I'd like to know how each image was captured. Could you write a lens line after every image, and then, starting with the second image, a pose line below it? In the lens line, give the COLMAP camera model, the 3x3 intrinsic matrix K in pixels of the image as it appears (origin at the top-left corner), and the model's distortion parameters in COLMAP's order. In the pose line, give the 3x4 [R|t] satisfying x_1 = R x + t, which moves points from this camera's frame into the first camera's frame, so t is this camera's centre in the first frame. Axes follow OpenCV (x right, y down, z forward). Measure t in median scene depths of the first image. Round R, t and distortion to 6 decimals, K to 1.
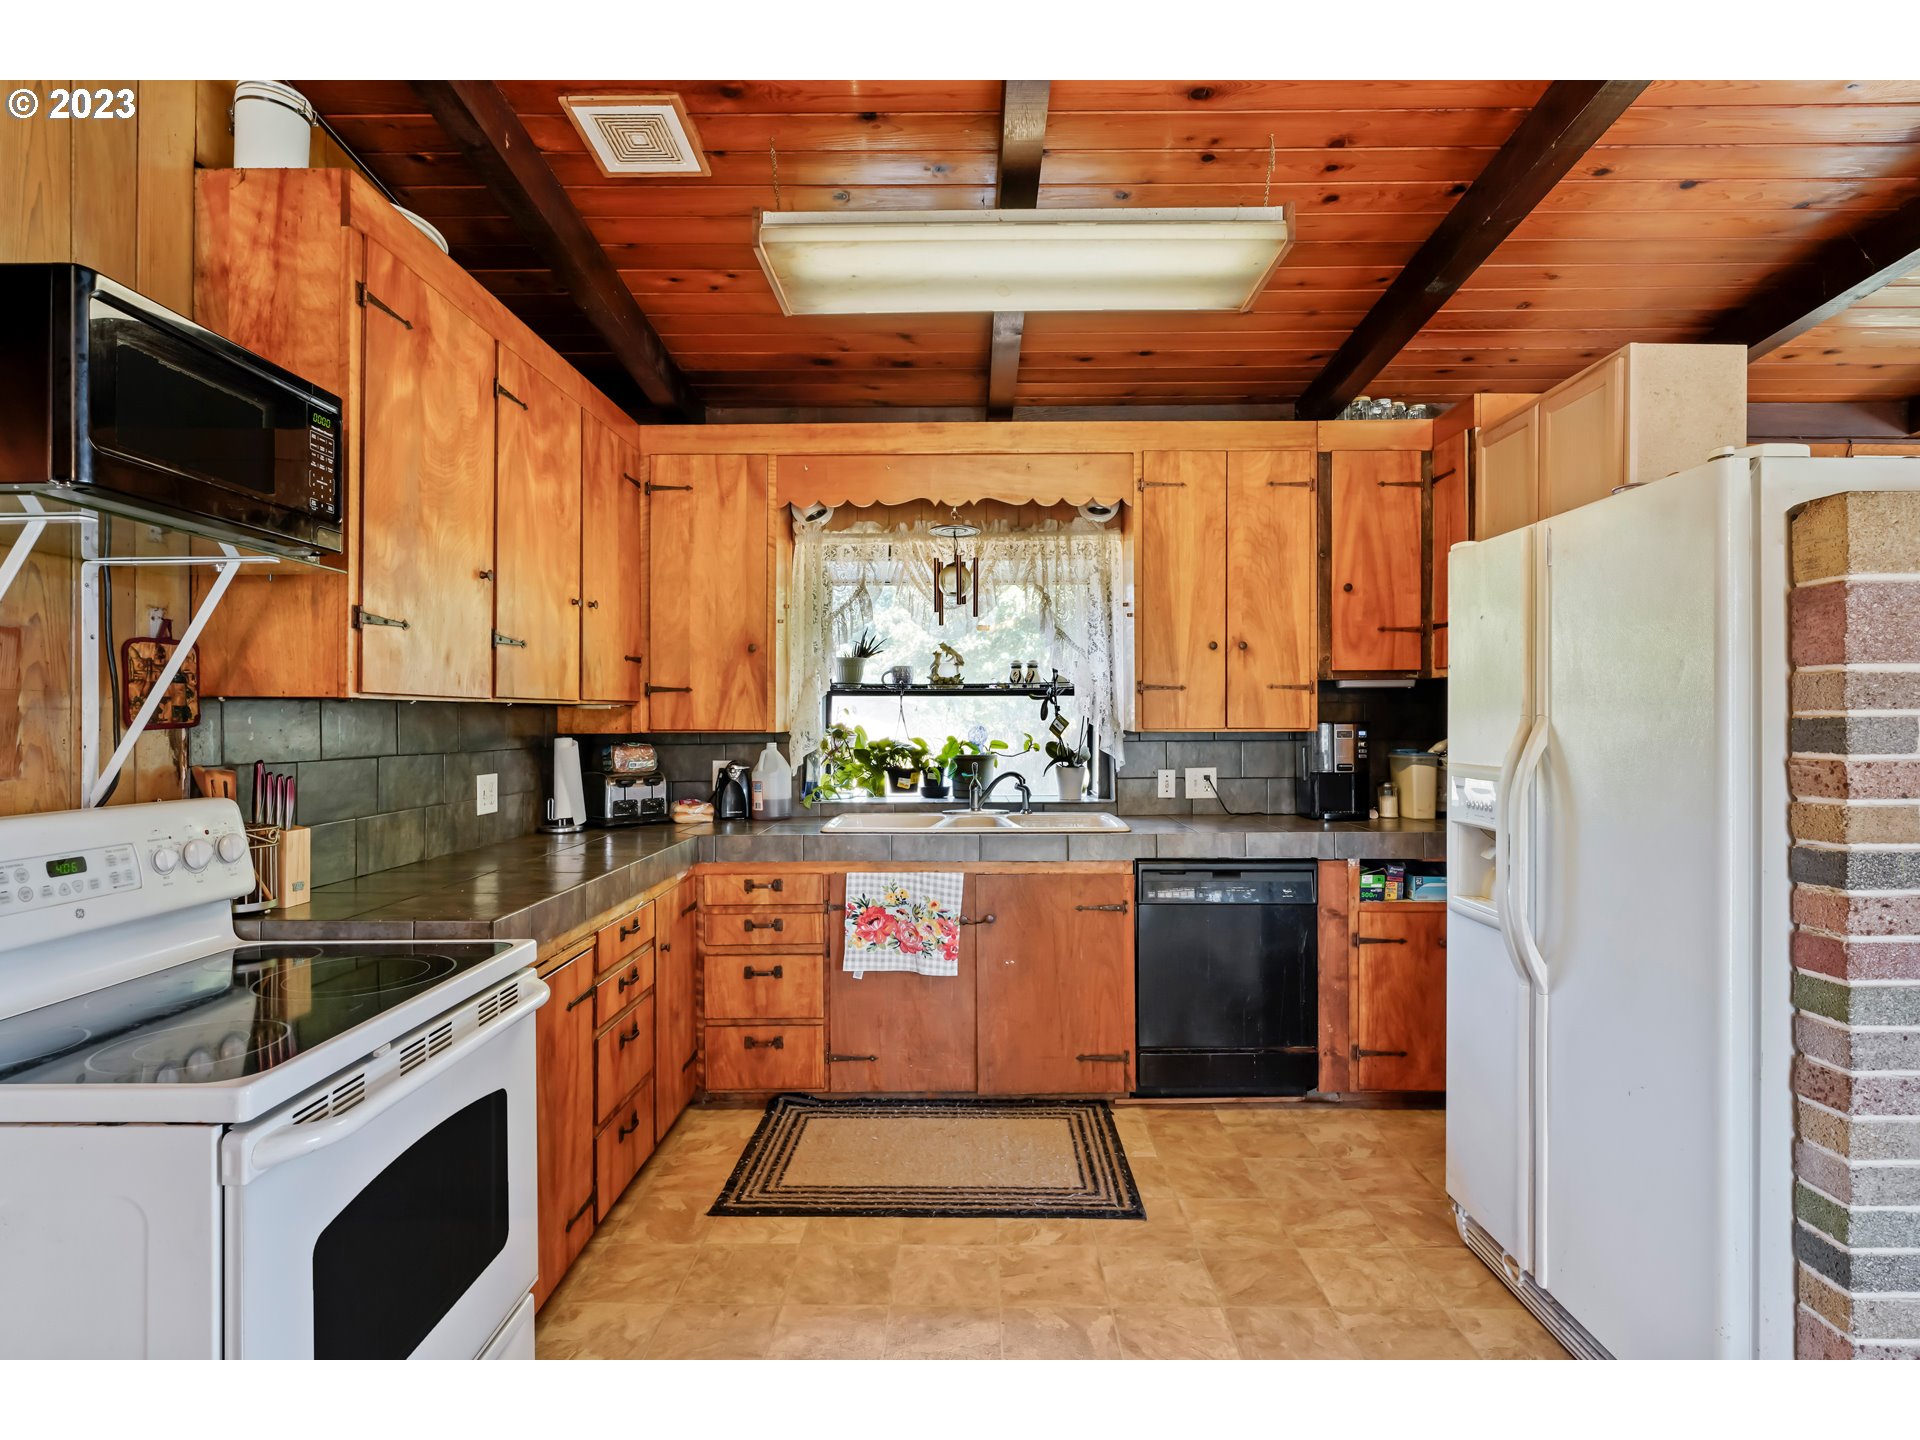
lens RADIAL K [[1071.7, 0, 963.2], [0, 1071.7, 723.9], [0, 0, 1]] dist [0.002203, 0.001621]
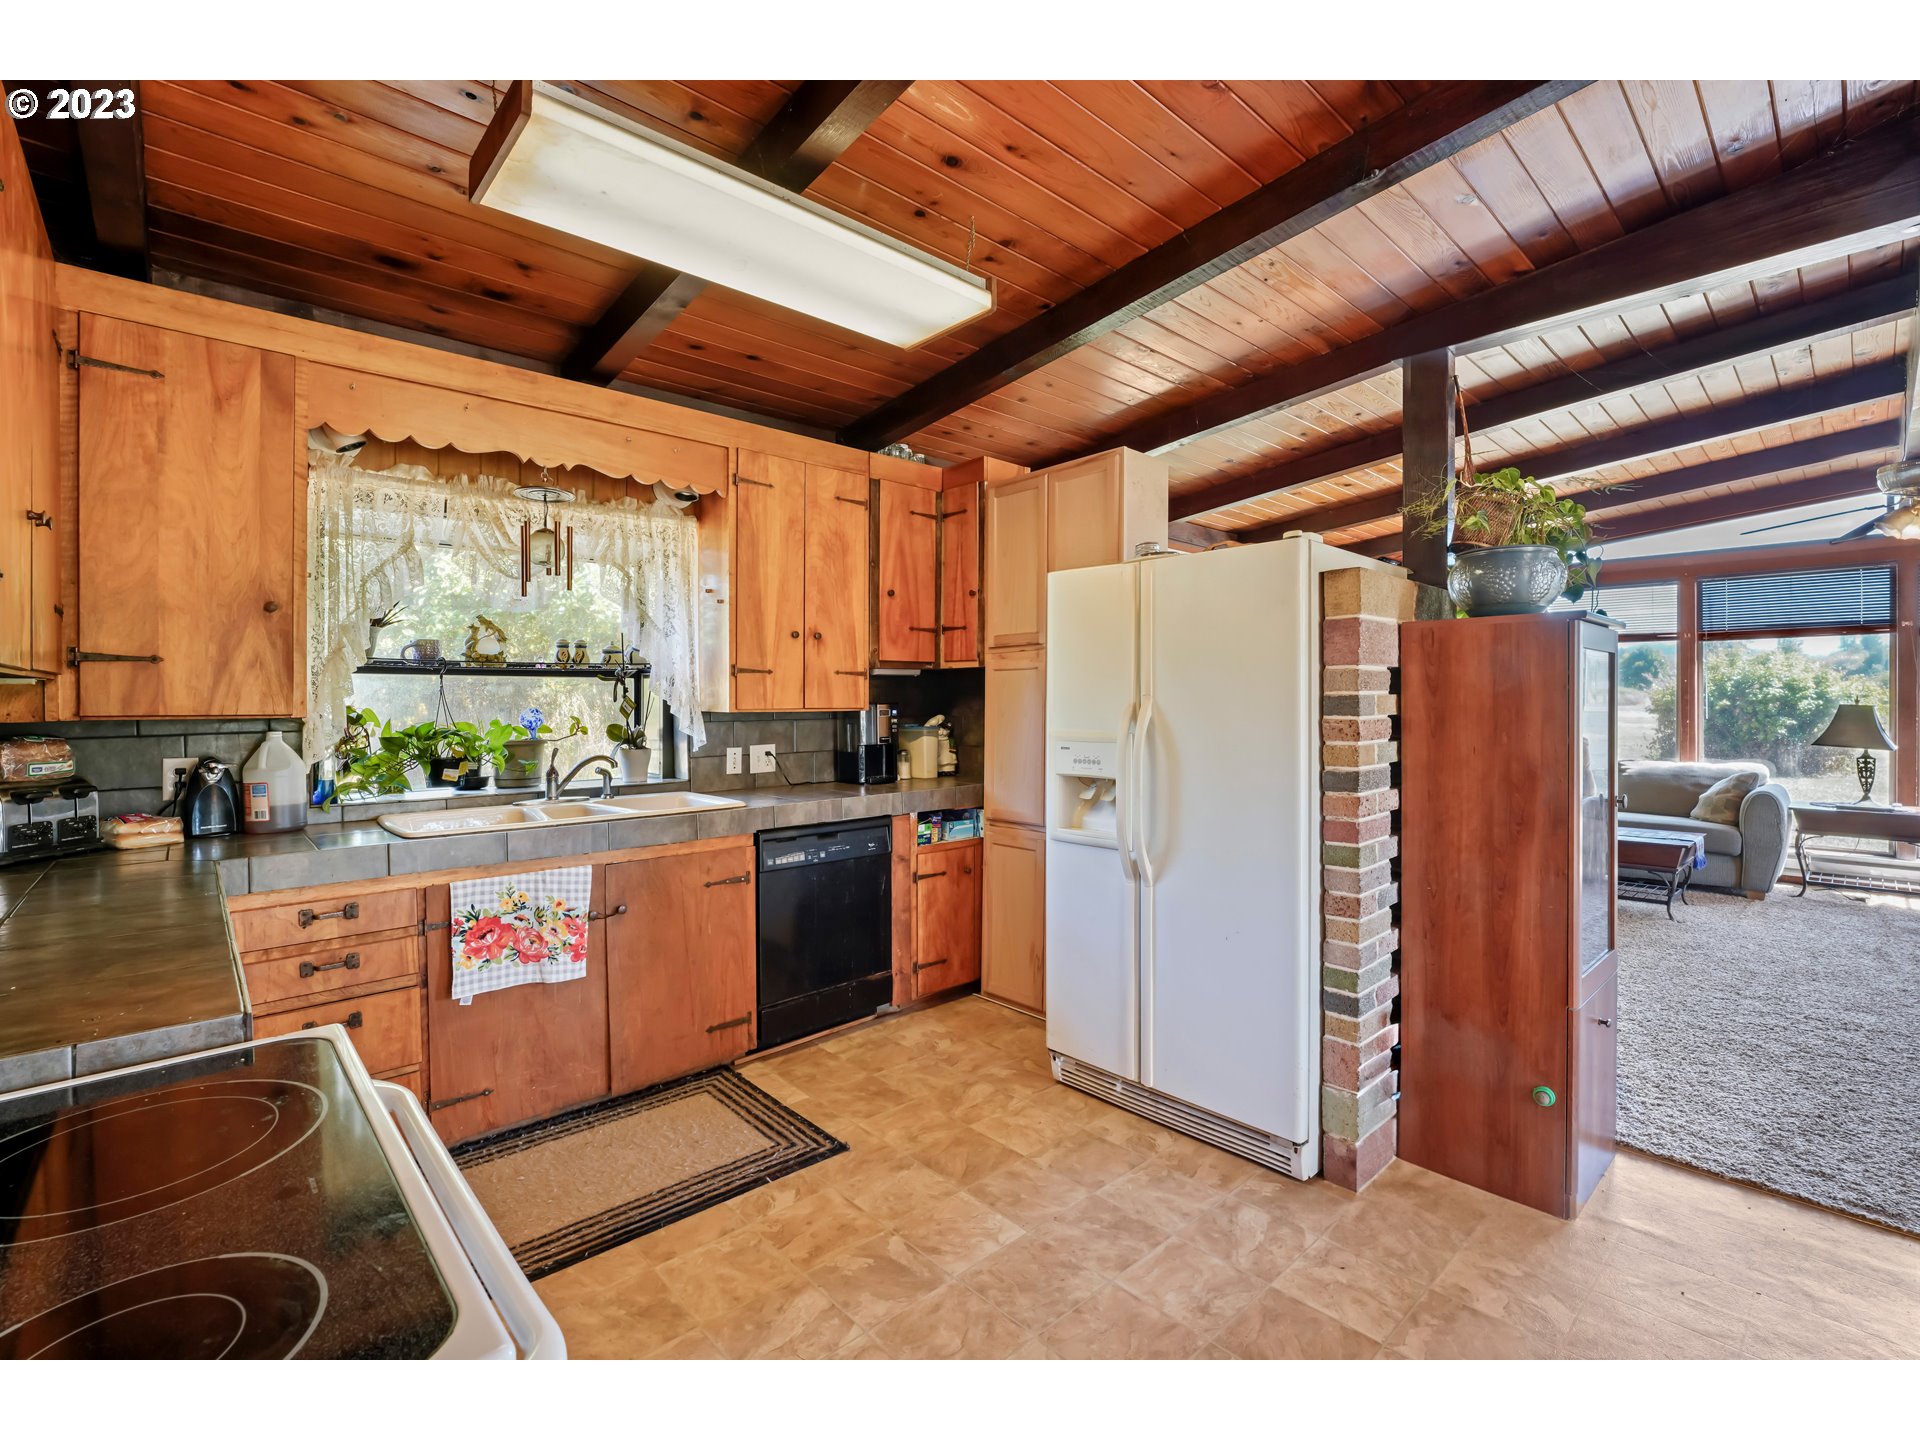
lens RADIAL K [[929.2, 0, 960.0], [0, 929.2, 720.0], [0, 0, 1]] dist [-0.015216, -0.000393]
pose [[0.686136, -0.014640, 0.727326, -0.360396], [0.007556, 0.999887, 0.012998, 0.004855], [-0.727434, -0.003423, 0.686169, 0.212720]]
